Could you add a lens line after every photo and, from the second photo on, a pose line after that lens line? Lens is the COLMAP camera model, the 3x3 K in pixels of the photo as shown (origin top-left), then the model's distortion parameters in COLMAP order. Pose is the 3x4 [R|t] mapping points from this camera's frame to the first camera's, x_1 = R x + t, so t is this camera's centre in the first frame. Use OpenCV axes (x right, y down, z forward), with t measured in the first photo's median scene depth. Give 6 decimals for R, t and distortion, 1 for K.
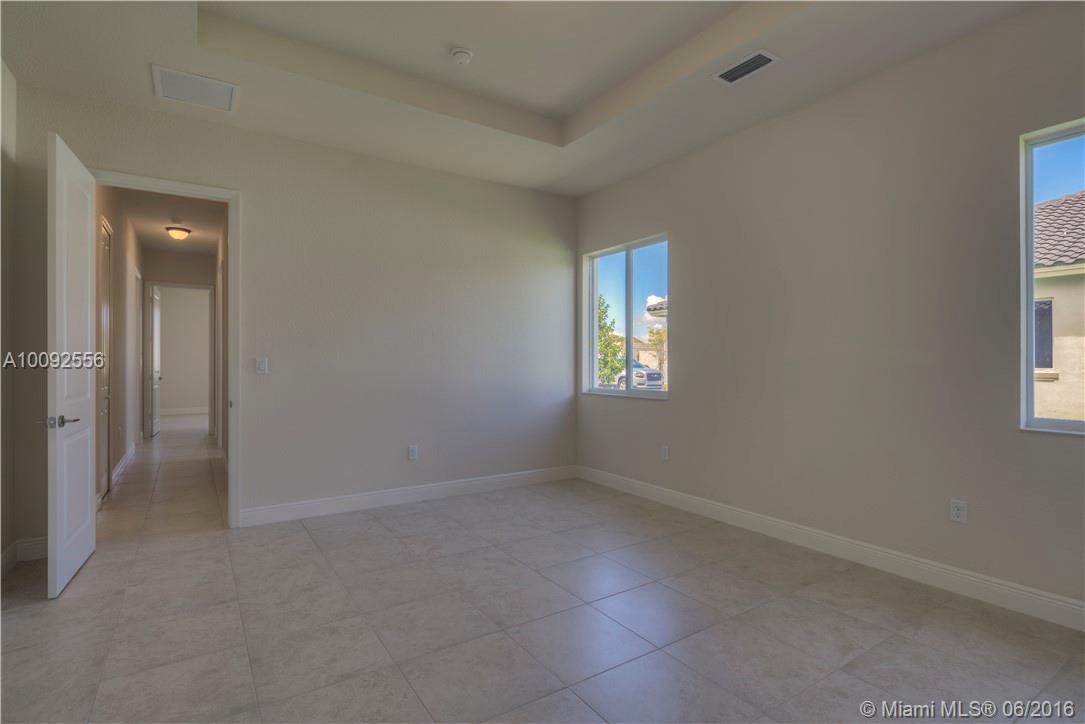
lens RADIAL K [[523.1, 0, 539.0], [0, 523.1, 361.4], [0, 0, 1]] dist [0.001296, -0.000690]
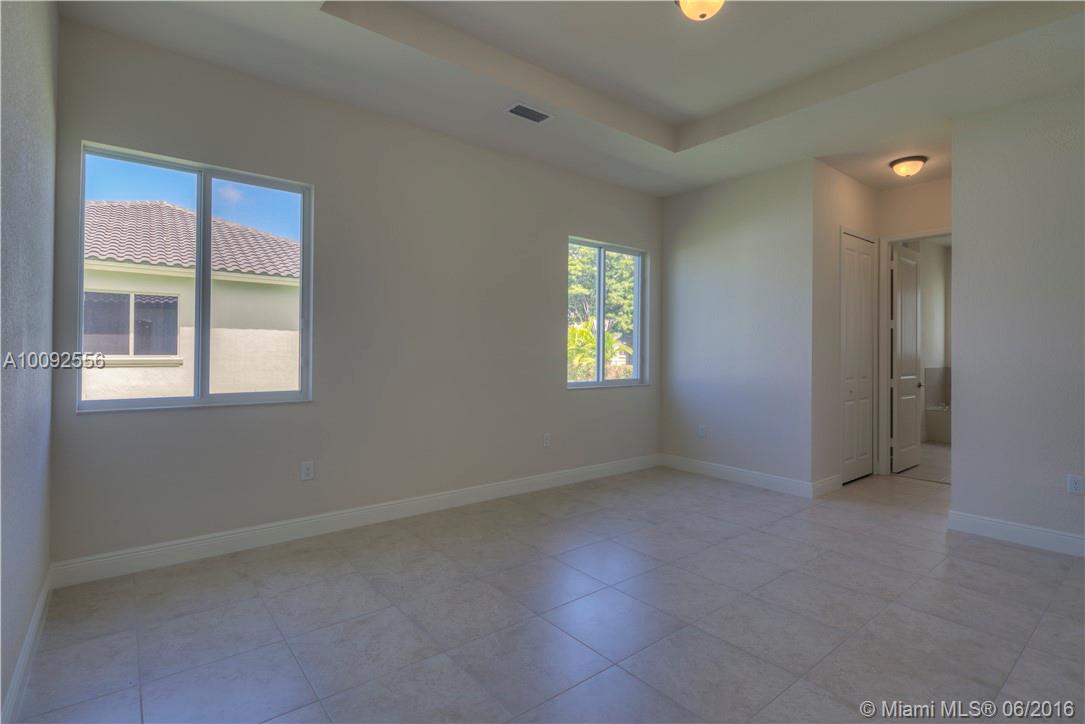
lens RADIAL K [[523.1, 0, 528.6], [0, 523.1, 346.4], [0, 0, 1]] dist [0.001296, -0.000690]
pose [[-0.087589, 0.008931, 0.996117, -0.807151], [-0.007025, 0.999929, -0.009583, -0.003198], [-0.996132, -0.007837, -0.087521, 1.082937]]
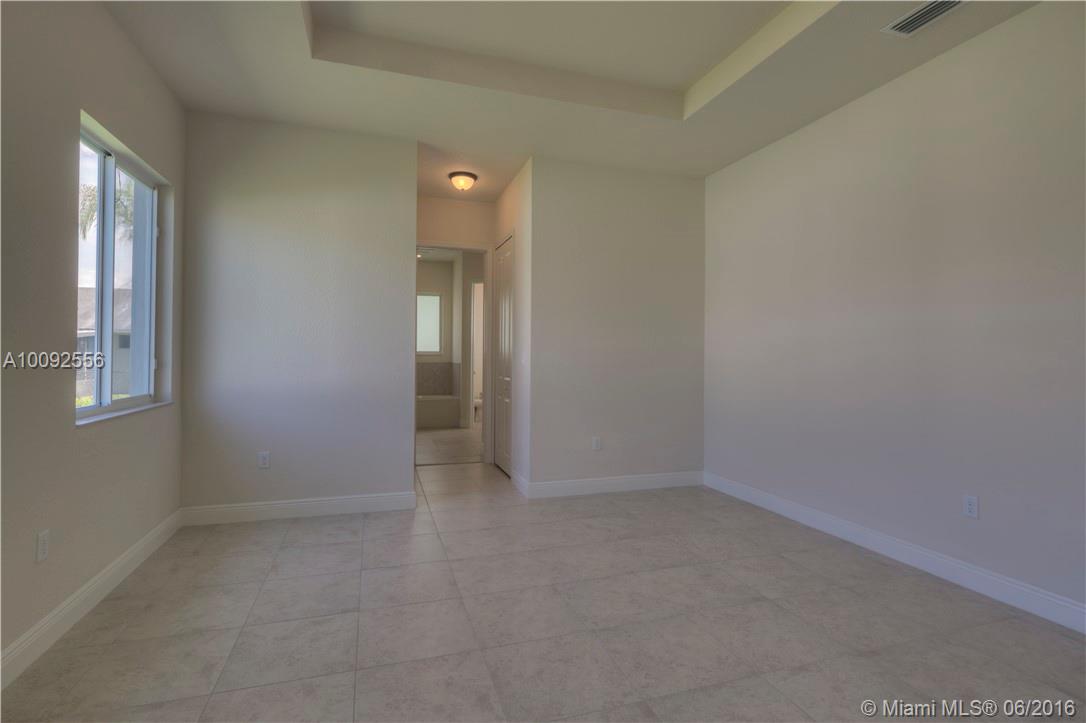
lens RADIAL K [[523.6, 0, 544.3], [0, 523.6, 355.0], [0, 0, 1]] dist [0.001296, -0.000690]
pose [[-0.965220, -0.007847, 0.261320, -0.096421], [-0.007592, 0.999969, 0.001984, -0.000985], [-0.261327, -0.000069, -0.965250, 1.389739]]
